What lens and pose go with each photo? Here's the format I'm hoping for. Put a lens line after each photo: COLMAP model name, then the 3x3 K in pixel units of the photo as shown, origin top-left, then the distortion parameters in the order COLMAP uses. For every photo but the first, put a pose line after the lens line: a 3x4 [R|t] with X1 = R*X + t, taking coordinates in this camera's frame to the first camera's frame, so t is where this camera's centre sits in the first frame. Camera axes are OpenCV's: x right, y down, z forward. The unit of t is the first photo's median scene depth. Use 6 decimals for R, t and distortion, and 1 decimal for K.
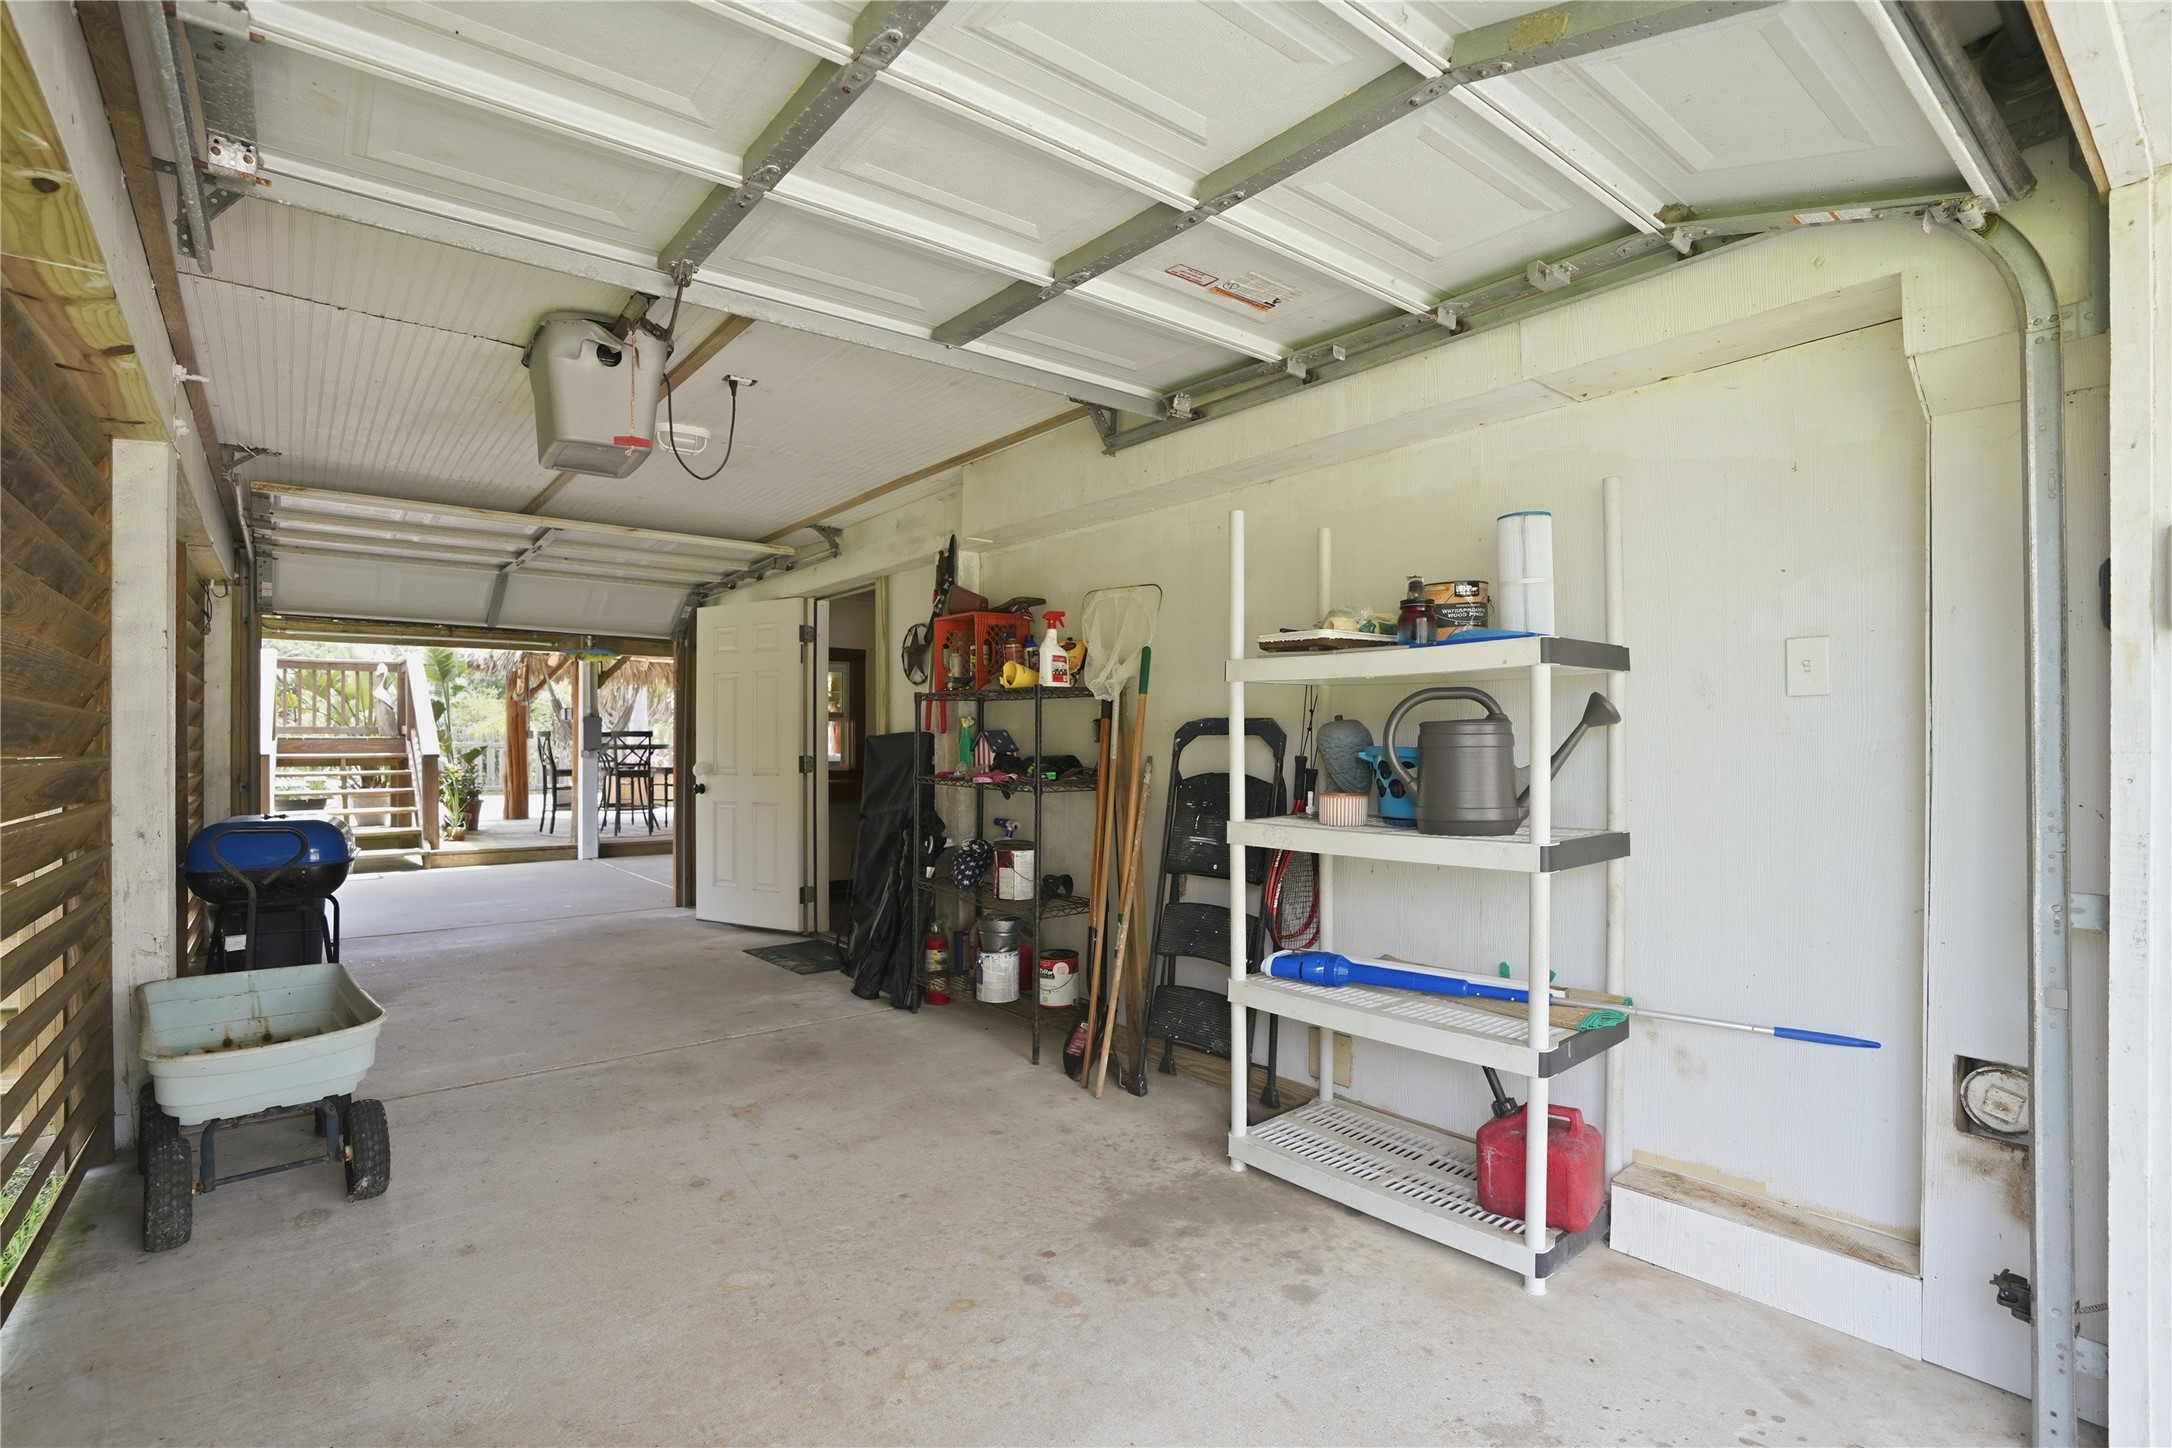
lens RADIAL K [[1032.5, 0, 1102.6], [0, 1032.5, 728.9], [0, 0, 1]] dist [-0.062631, 0.021241]
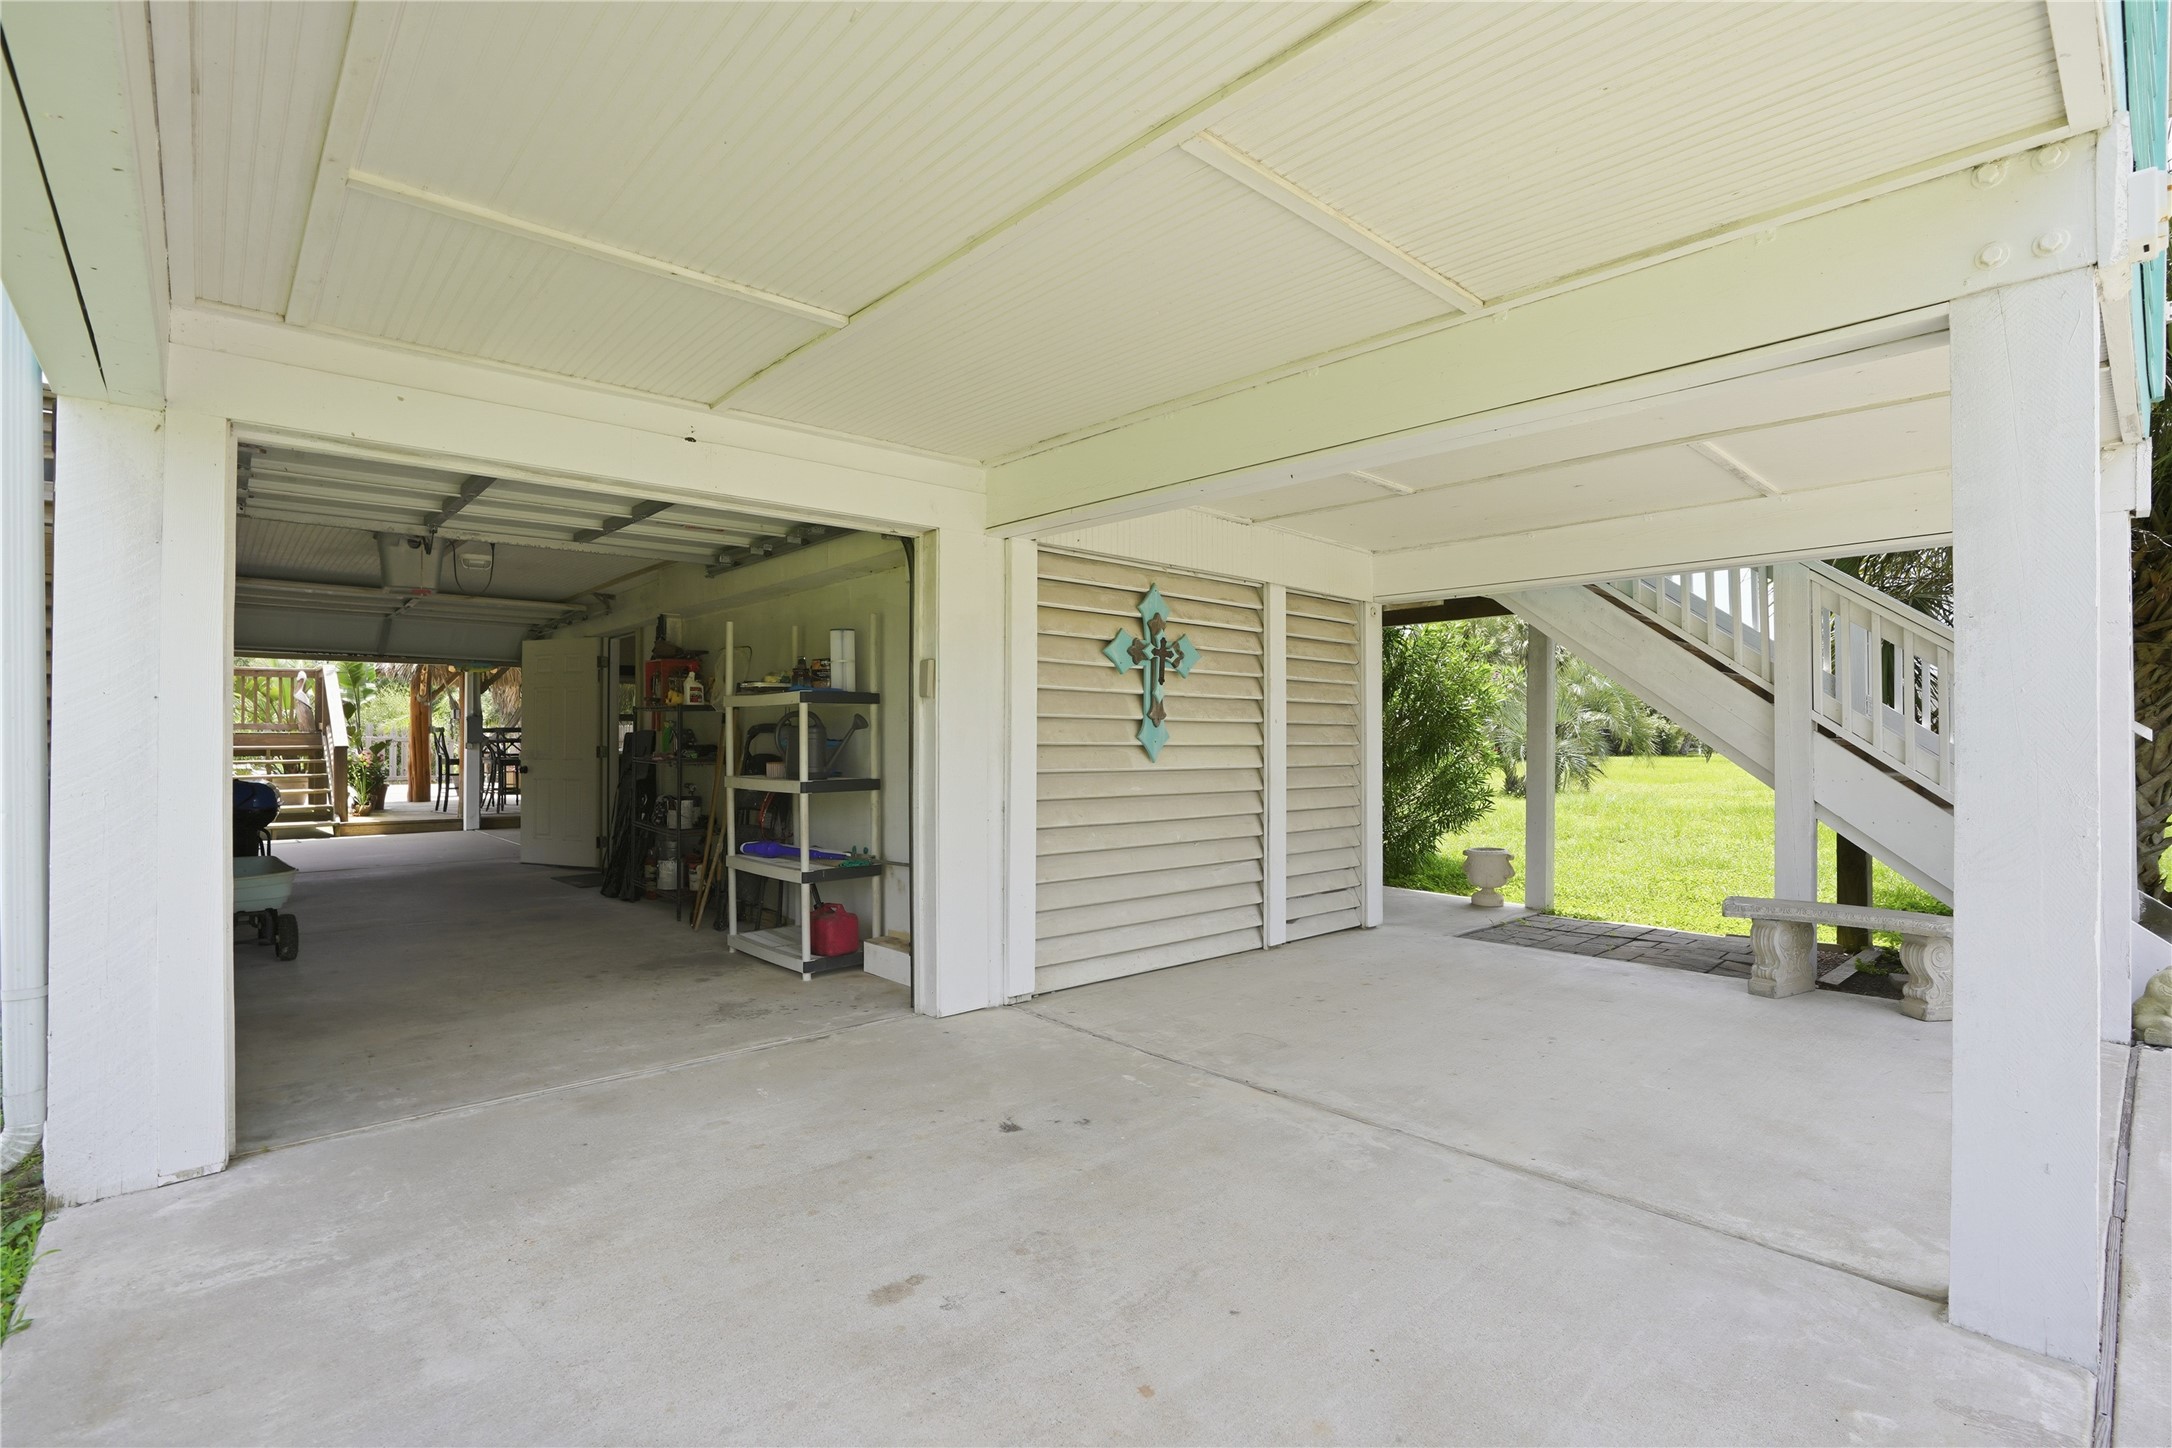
lens RADIAL K [[1032.5, 0, 1106.0], [0, 1032.5, 724.0], [0, 0, 1]] dist [-0.062631, 0.021241]
pose [[0.998558, 0.003926, 0.053539, 0.206021], [-0.003805, 0.999990, -0.002353, -0.002685], [-0.053547, 0.002146, 0.998563, -0.281643]]
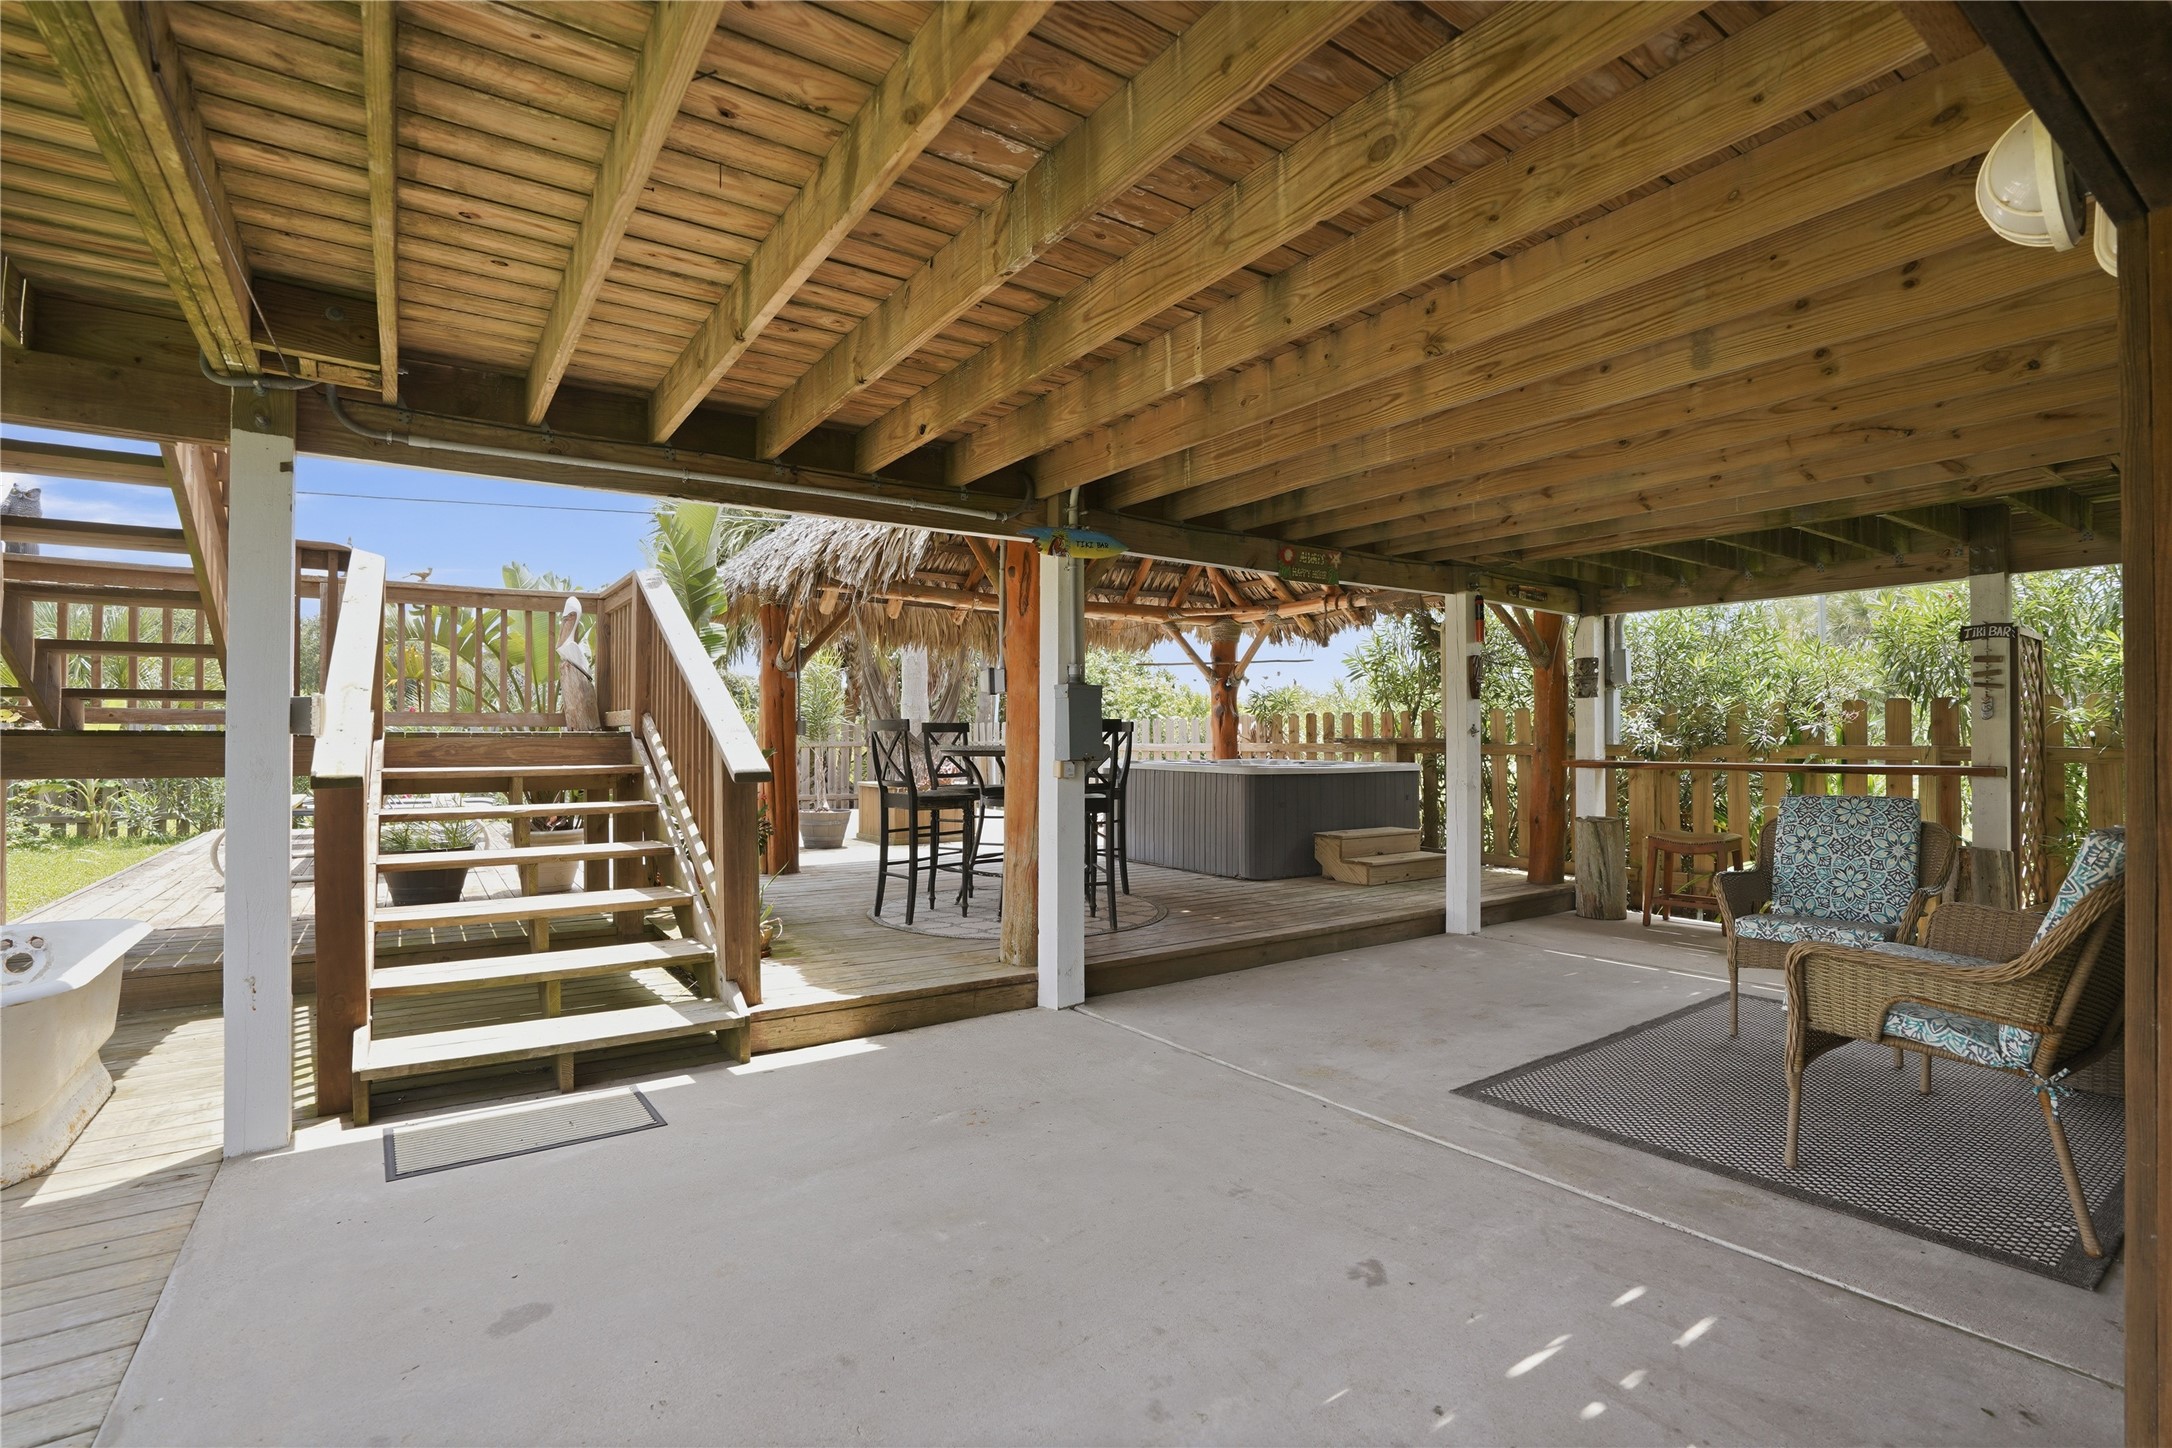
lens RADIAL K [[1032.5, 0, 1113.3], [0, 1032.5, 732.5], [0, 0, 1]] dist [-0.062631, 0.021241]
pose [[0.997263, 0.000669, -0.073931, -0.453591], [-0.000265, 0.999985, 0.005476, 0.006263], [0.073934, -0.005441, 0.997248, 0.558536]]
